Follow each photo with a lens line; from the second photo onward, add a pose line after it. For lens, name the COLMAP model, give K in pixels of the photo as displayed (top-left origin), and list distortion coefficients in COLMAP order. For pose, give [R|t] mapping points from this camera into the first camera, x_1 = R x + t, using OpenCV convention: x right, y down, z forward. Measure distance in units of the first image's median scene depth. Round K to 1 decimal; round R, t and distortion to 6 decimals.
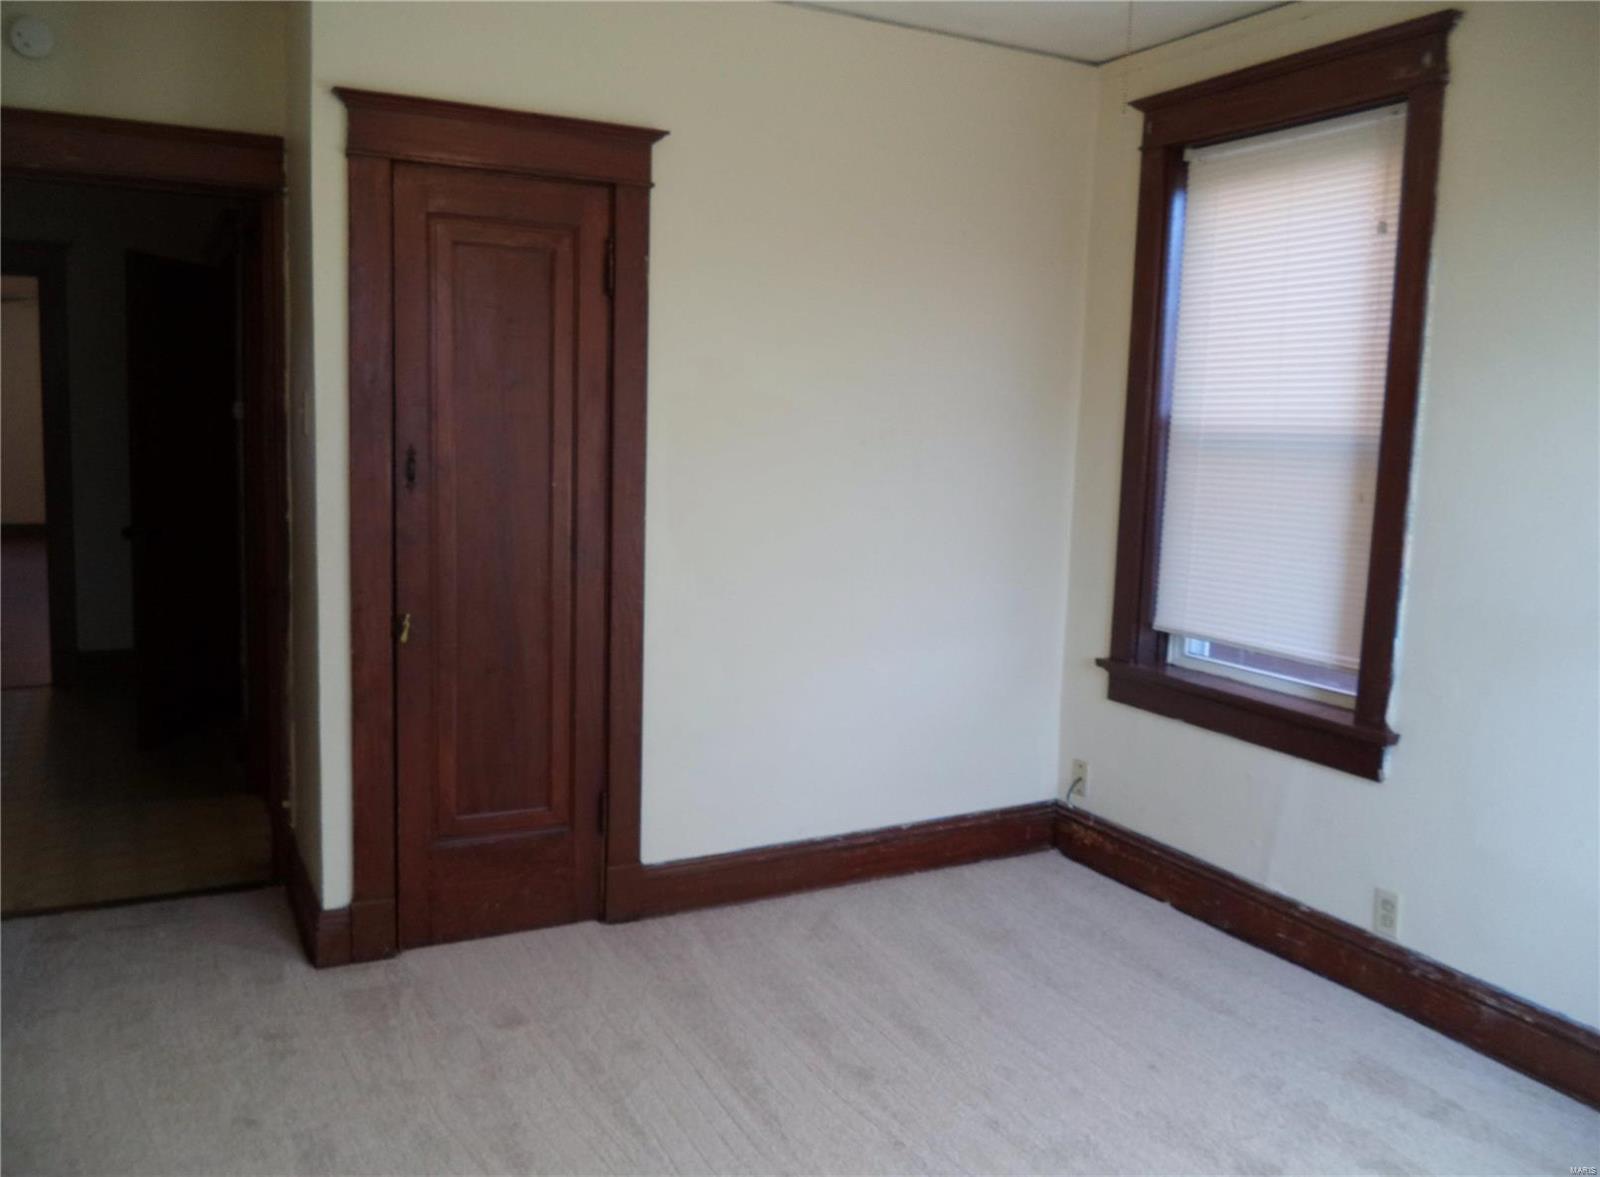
lens RADIAL K [[1317.4, 0, 800.0], [0, 1317.4, 588.5], [0, 0, 1]] dist [0.007853, 0.005909]
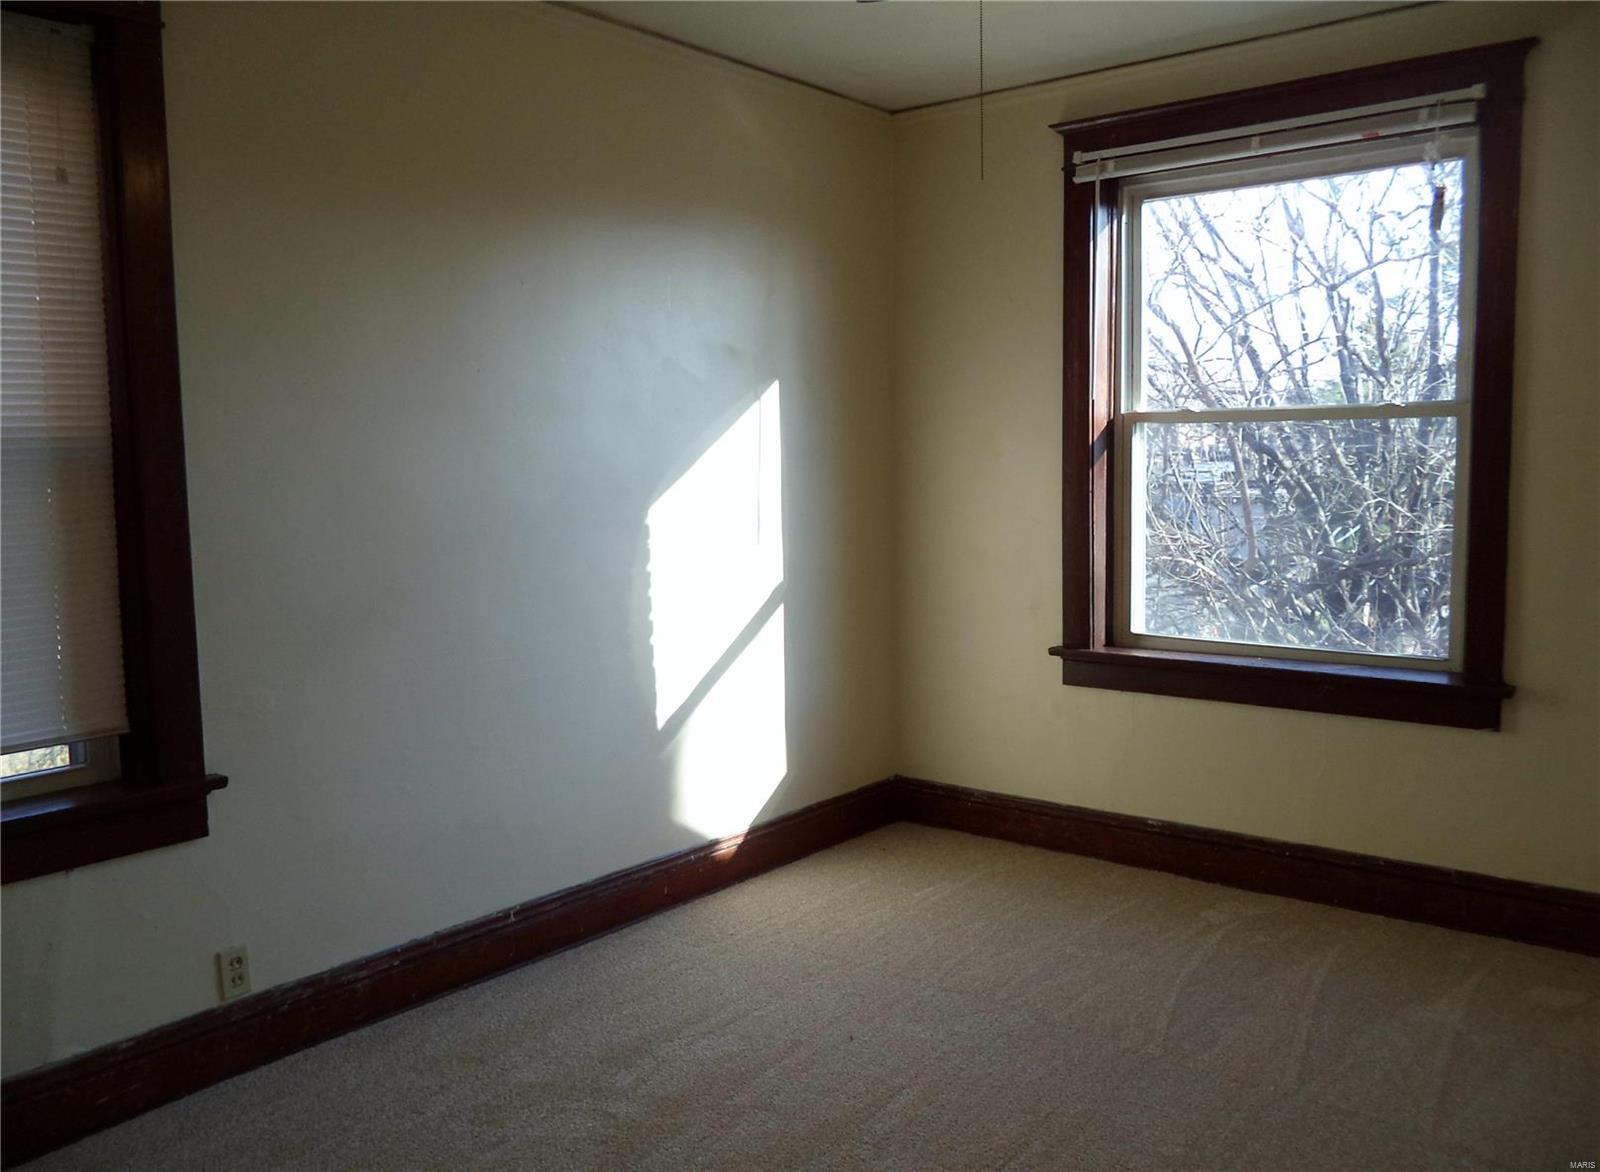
lens RADIAL K [[1317.4, 0, 800.0], [0, 1317.4, 586.0], [0, 0, 1]] dist [0.007853, 0.005909]
pose [[-0.416254, -0.109514, 0.902629, -0.492413], [0.112122, 0.978961, 0.170480, -0.118870], [-0.902309, 0.172167, -0.395218, 0.963597]]
